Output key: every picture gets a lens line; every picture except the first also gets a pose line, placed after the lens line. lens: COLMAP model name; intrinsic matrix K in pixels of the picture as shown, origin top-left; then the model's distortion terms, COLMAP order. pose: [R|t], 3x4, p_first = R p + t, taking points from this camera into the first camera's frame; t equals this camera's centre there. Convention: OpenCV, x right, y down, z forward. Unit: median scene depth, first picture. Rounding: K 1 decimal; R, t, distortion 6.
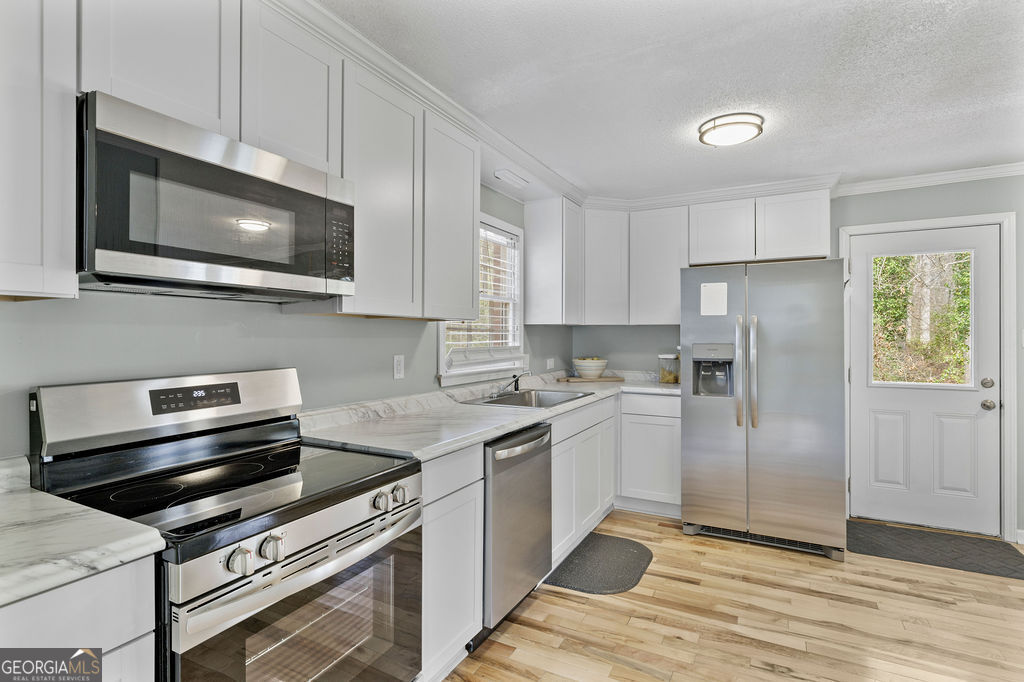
lens RADIAL K [[504.1, 0, 507.9], [0, 504.1, 335.5], [0, 0, 1]] dist [-0.004637, -0.000385]
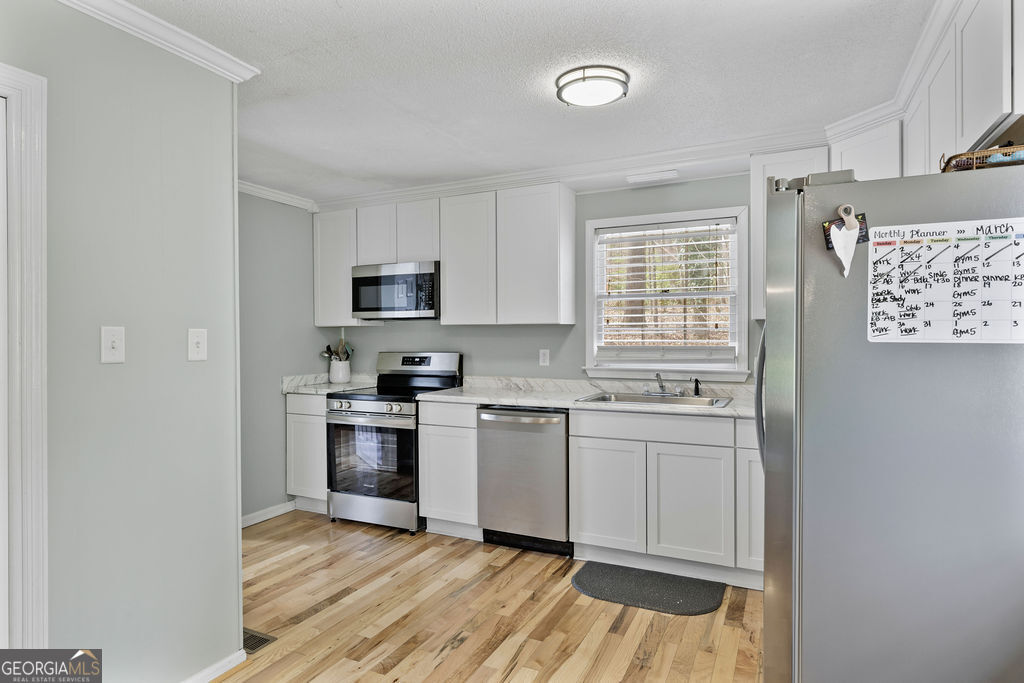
lens RADIAL K [[579.0, 0, 507.1], [0, 579.0, 349.2], [0, 0, 1]] dist [-0.000863, -0.000832]
pose [[0.038895, 0.024719, -0.998937, 1.407715], [0.005333, 0.999675, 0.024945, -0.002655], [0.999229, -0.006297, 0.038751, 0.840697]]
